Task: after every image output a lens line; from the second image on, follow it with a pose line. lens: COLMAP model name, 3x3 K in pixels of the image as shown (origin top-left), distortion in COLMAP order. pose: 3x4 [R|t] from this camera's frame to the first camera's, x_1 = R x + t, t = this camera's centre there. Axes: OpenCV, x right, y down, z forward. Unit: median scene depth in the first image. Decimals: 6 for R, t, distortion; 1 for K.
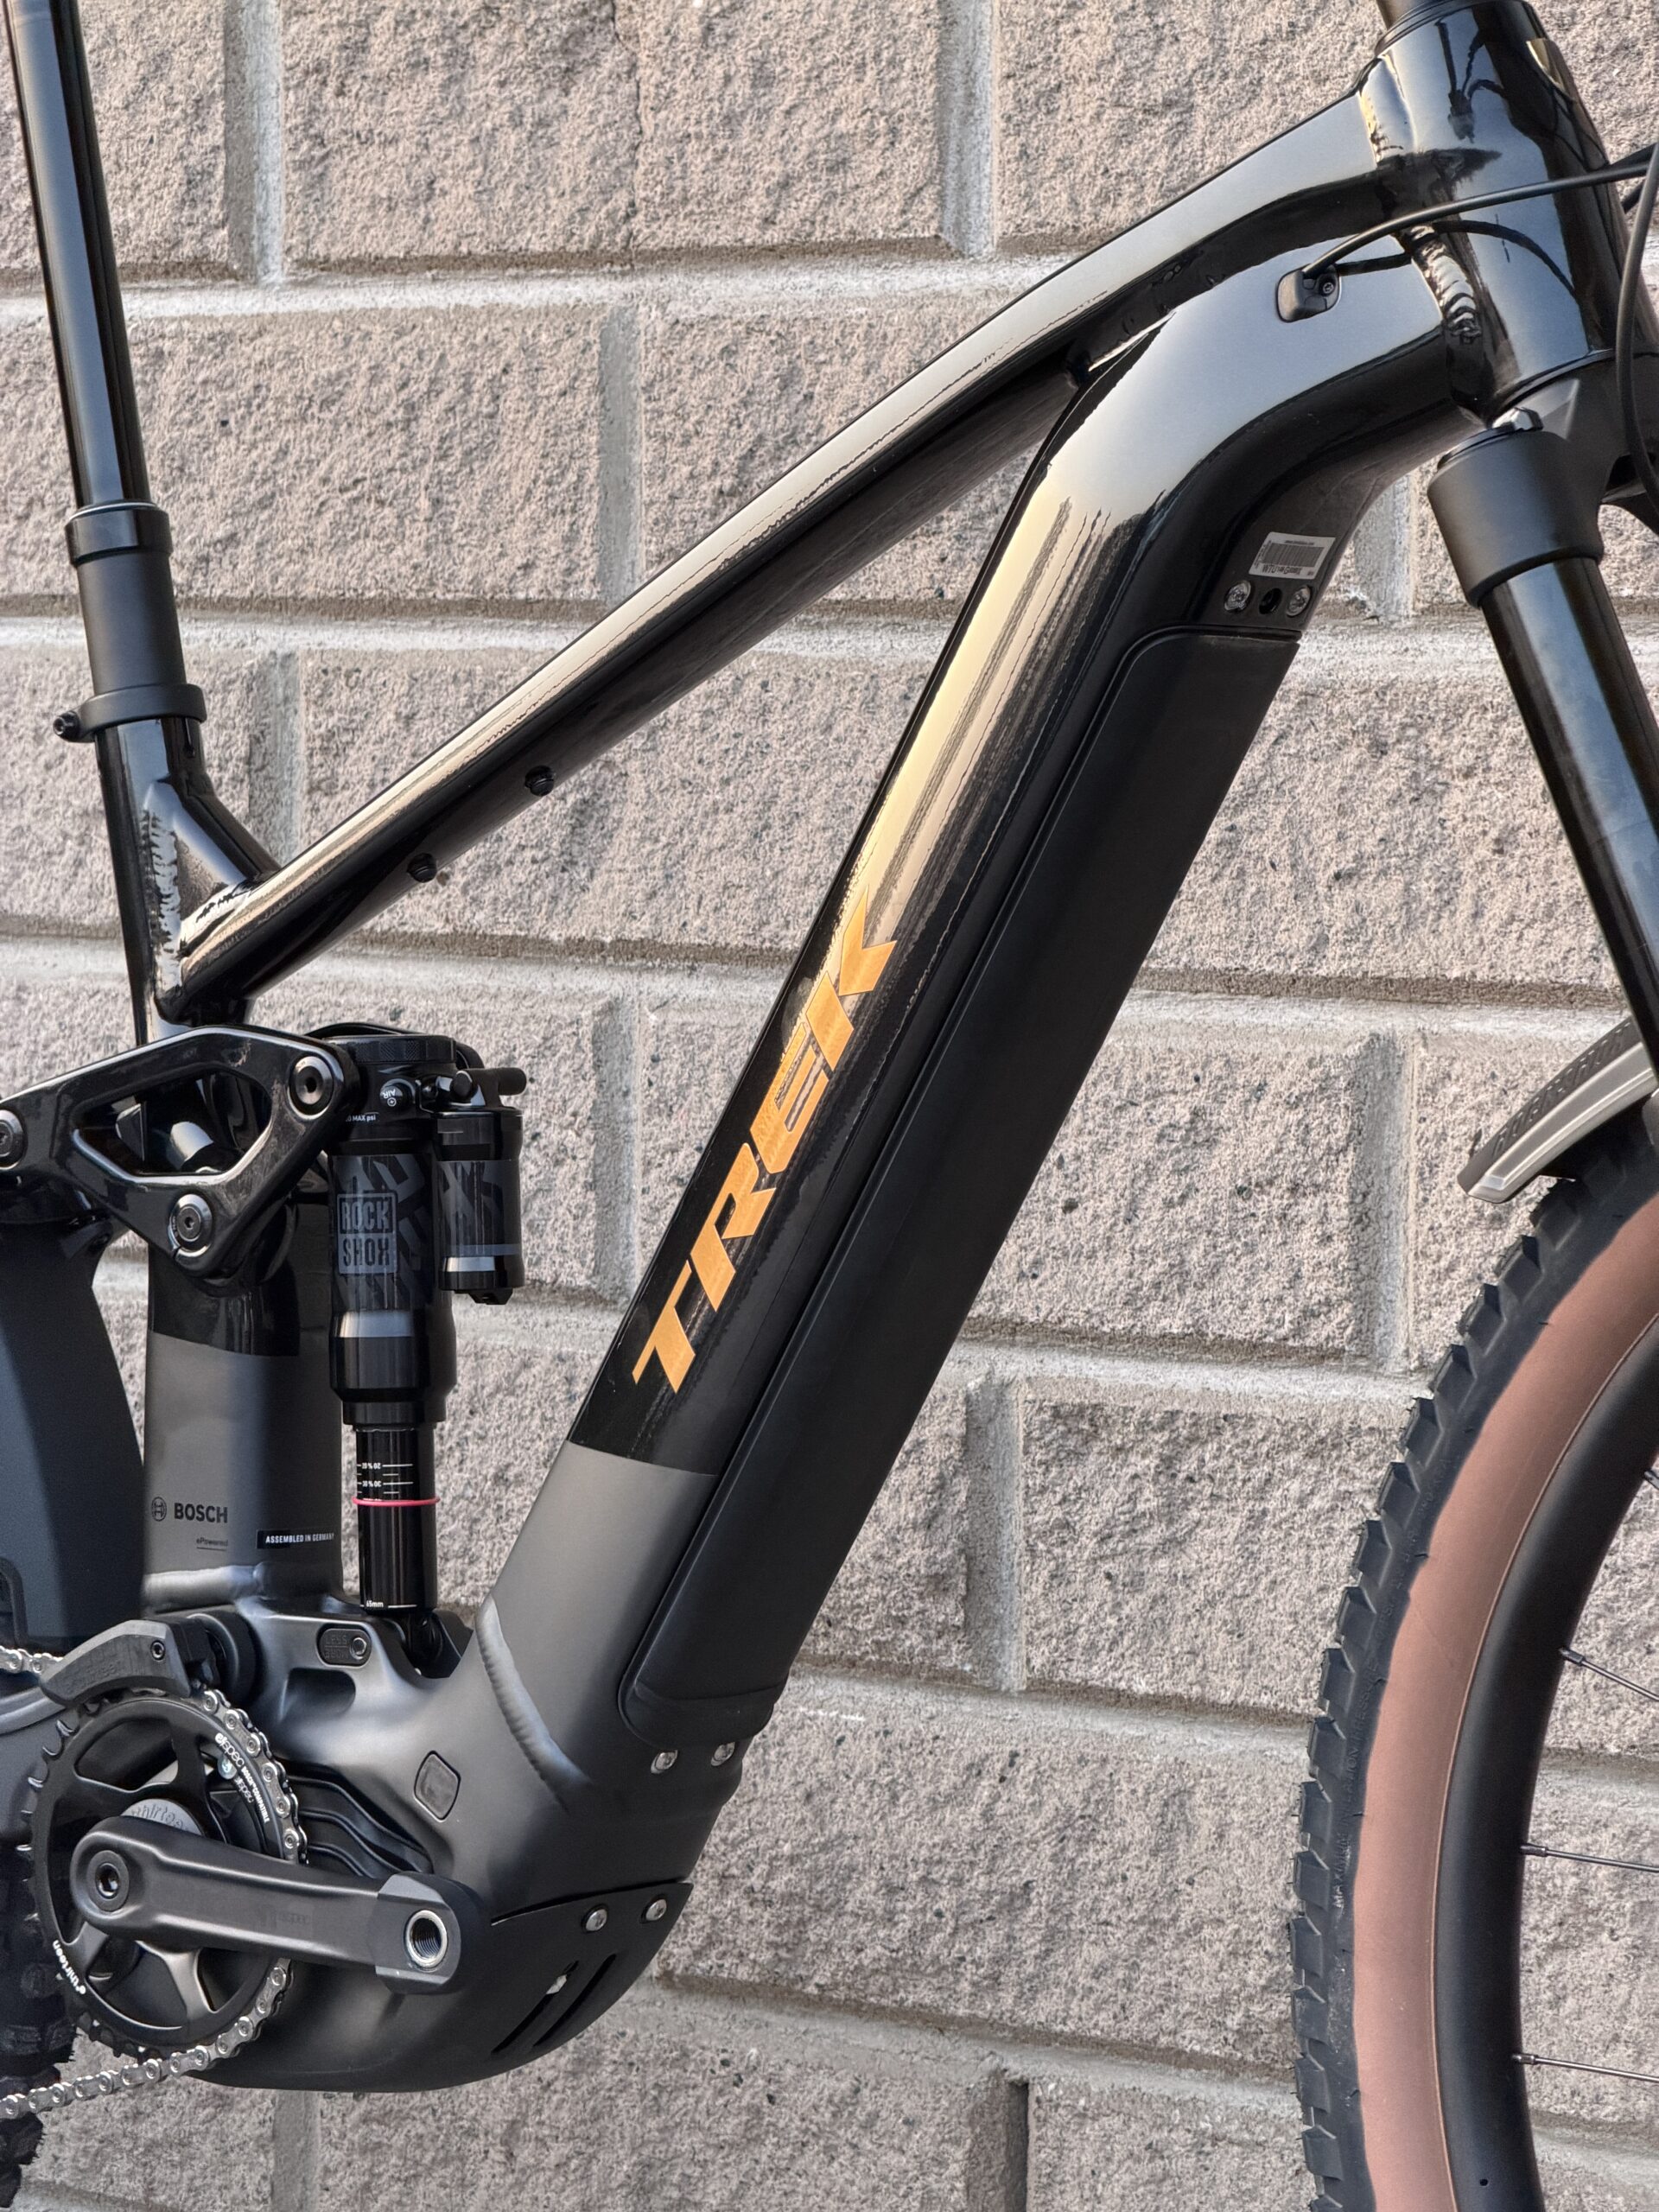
lens RADIAL K [[6724.6, 0, 869.7], [0, 6724.6, 1092.3], [0, 0, 1]] dist [0.240672, 0.000000]
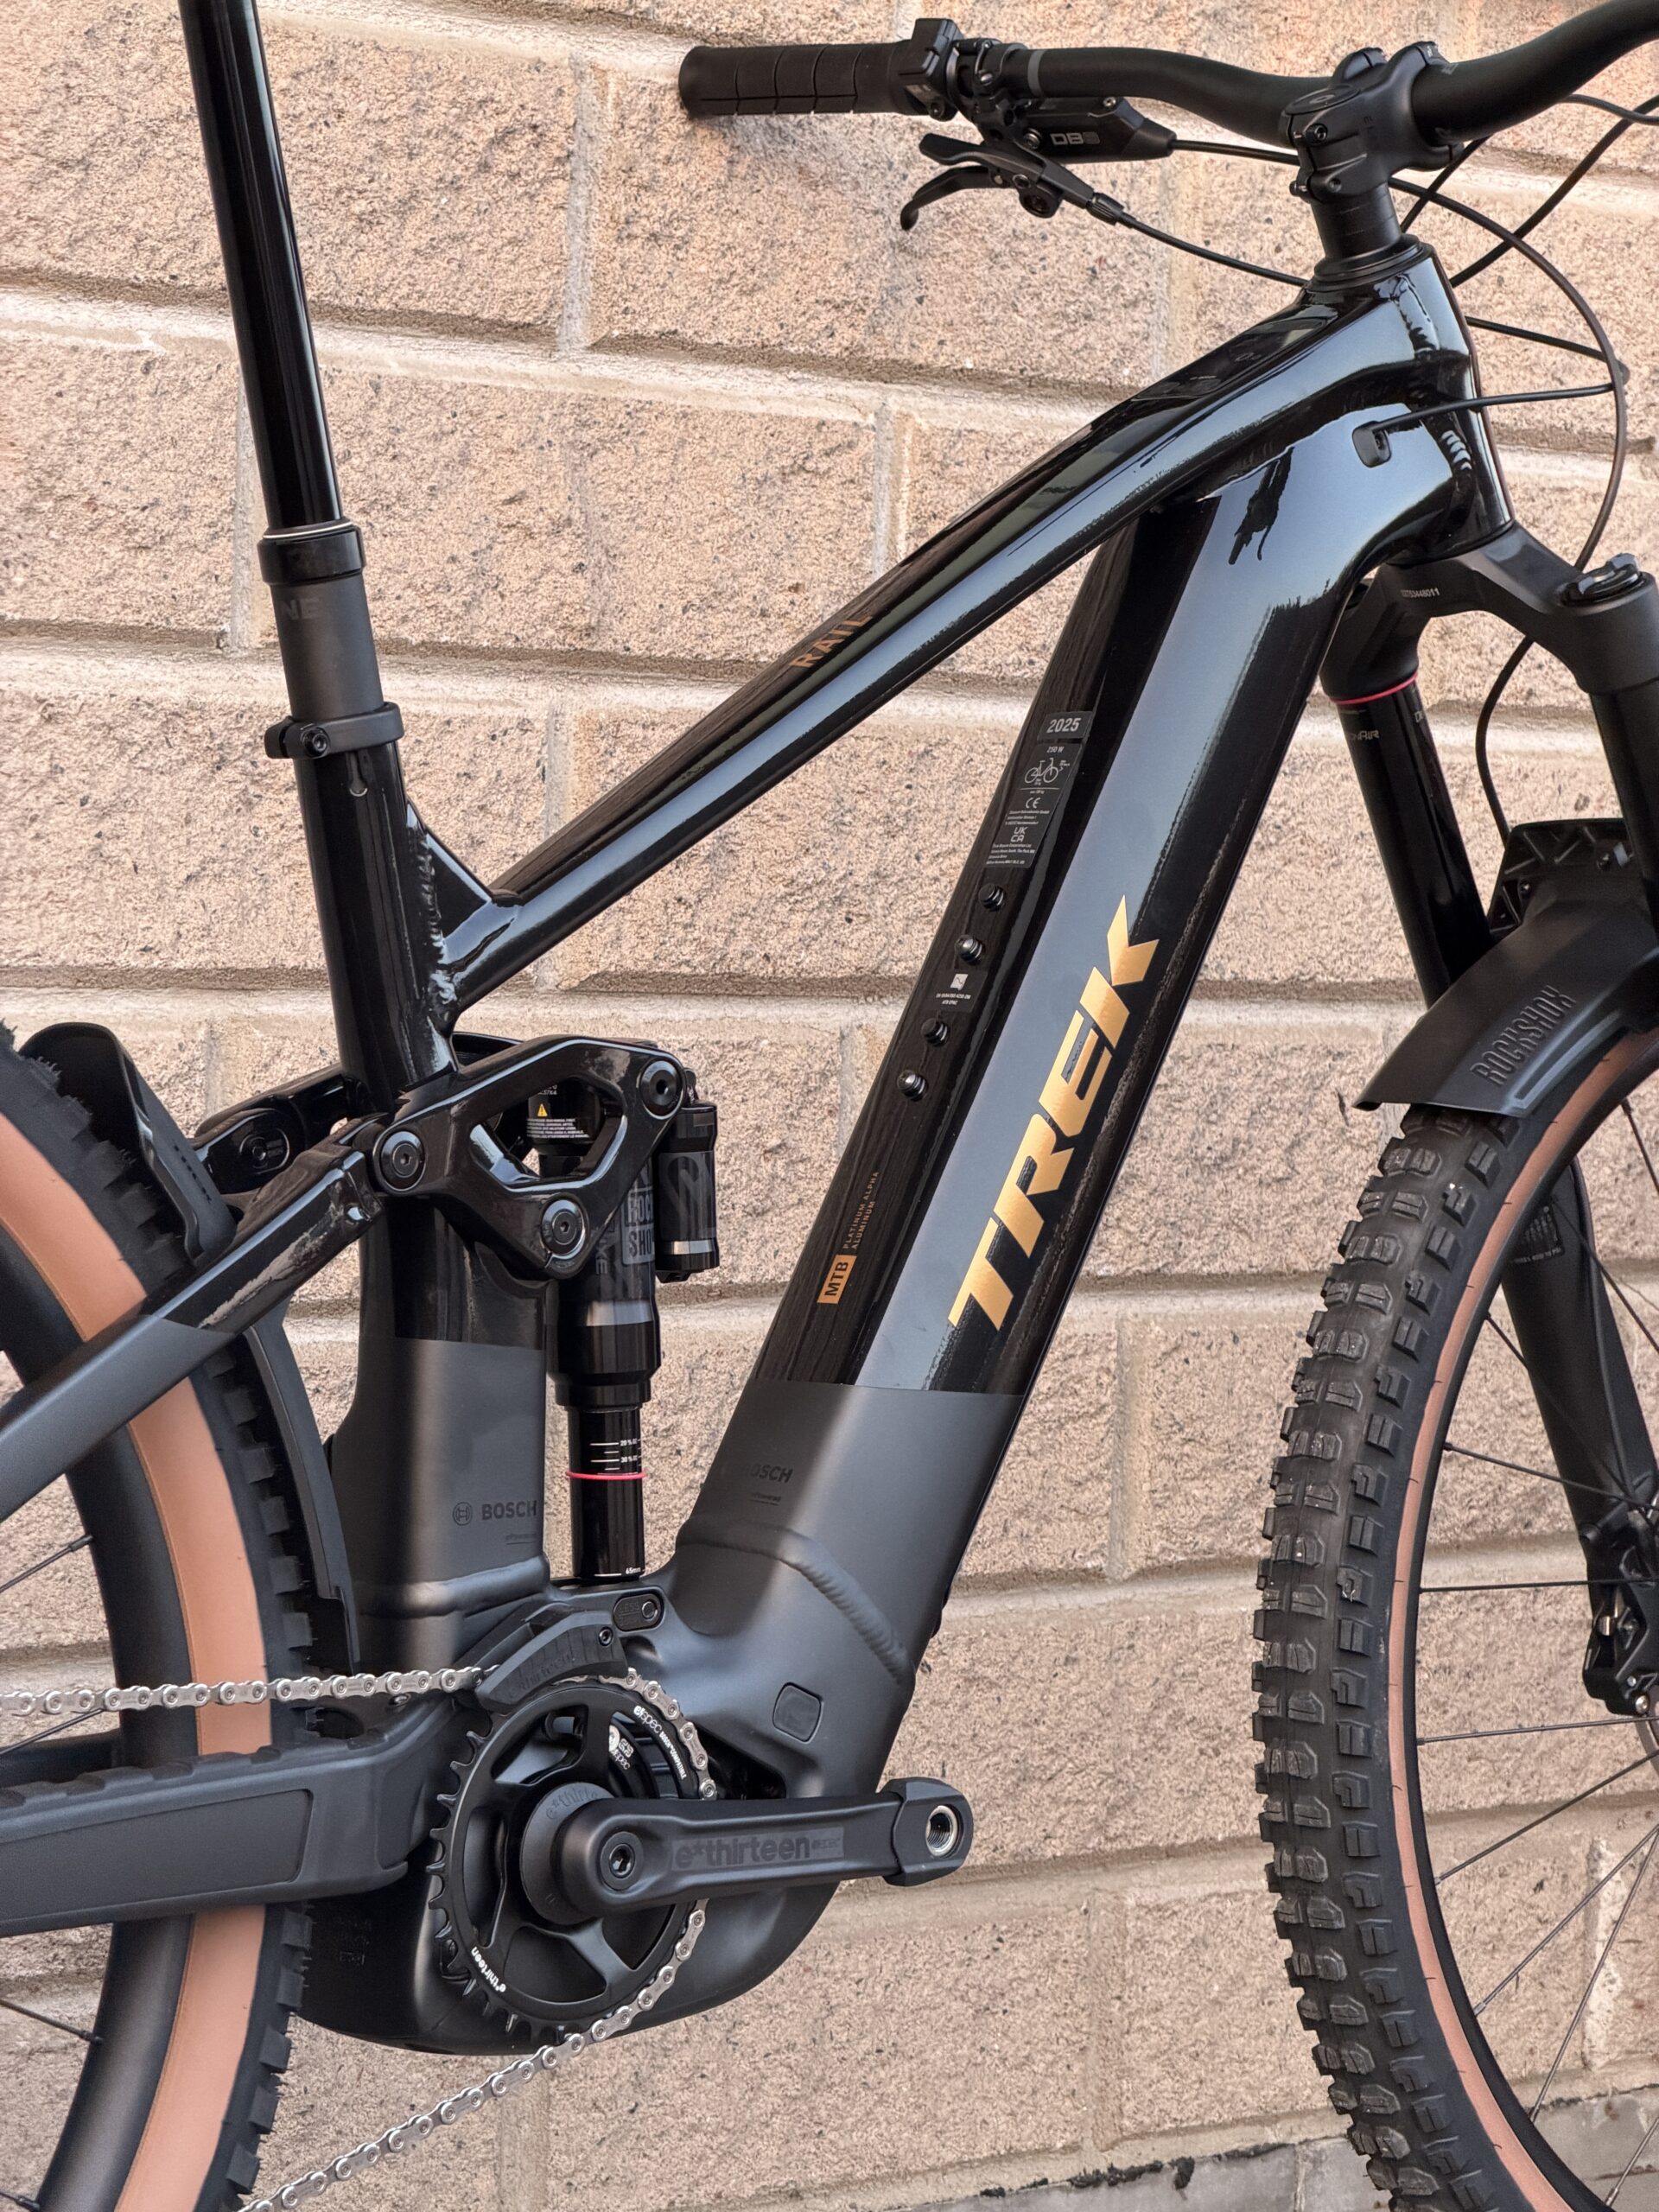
lens RADIAL K [[6724.6, 0, 867.3], [0, 6724.6, 1108.6], [0, 0, 1]] dist [0.240672, 0.000000]
pose [[0.142597, -0.045090, 0.988753, -0.994022], [0.029420, 0.998714, 0.041302, -0.036016], [-0.989343, 0.023199, 0.143740, 0.713982]]
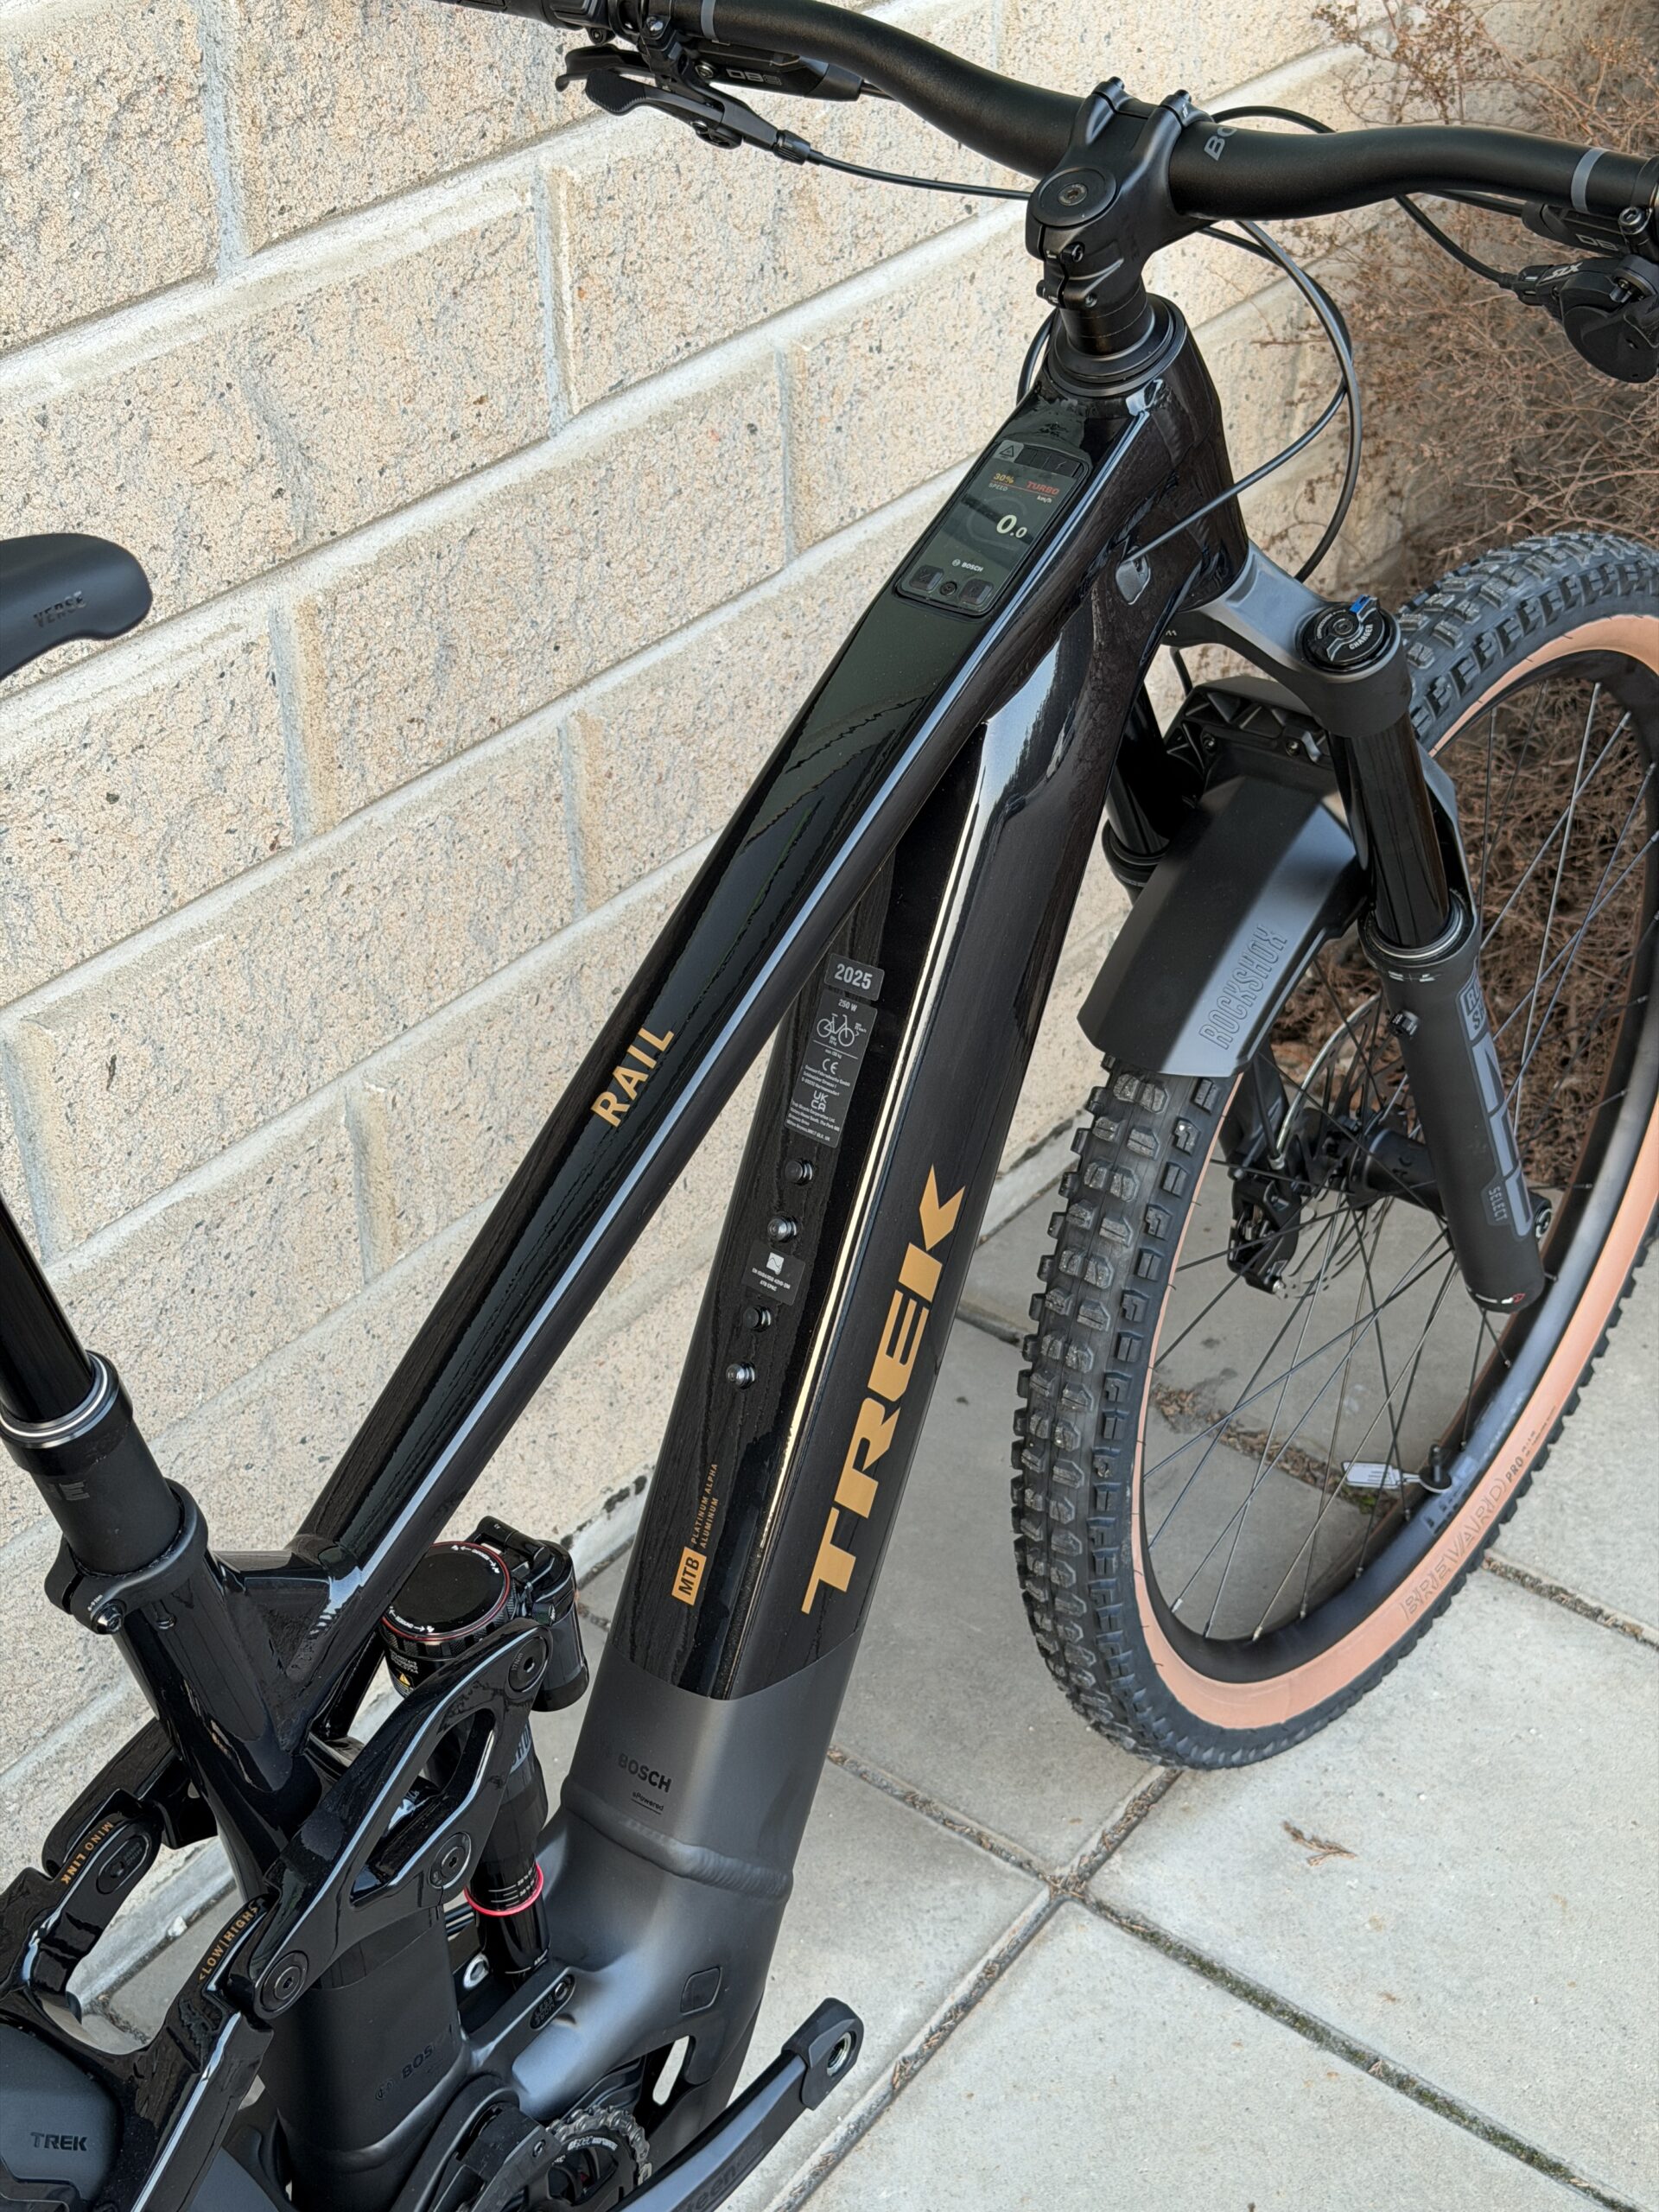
lens RADIAL K [[3128.3, 0, 840.8], [0, 3128.3, 1128.1], [0, 0, 1]] dist [0.116678, 0.000000]
pose [[-0.008874, -0.591101, 0.806549, -0.370010], [0.071496, 0.804141, 0.590123, -0.303824], [-0.997401, 0.062902, 0.035126, 0.815974]]
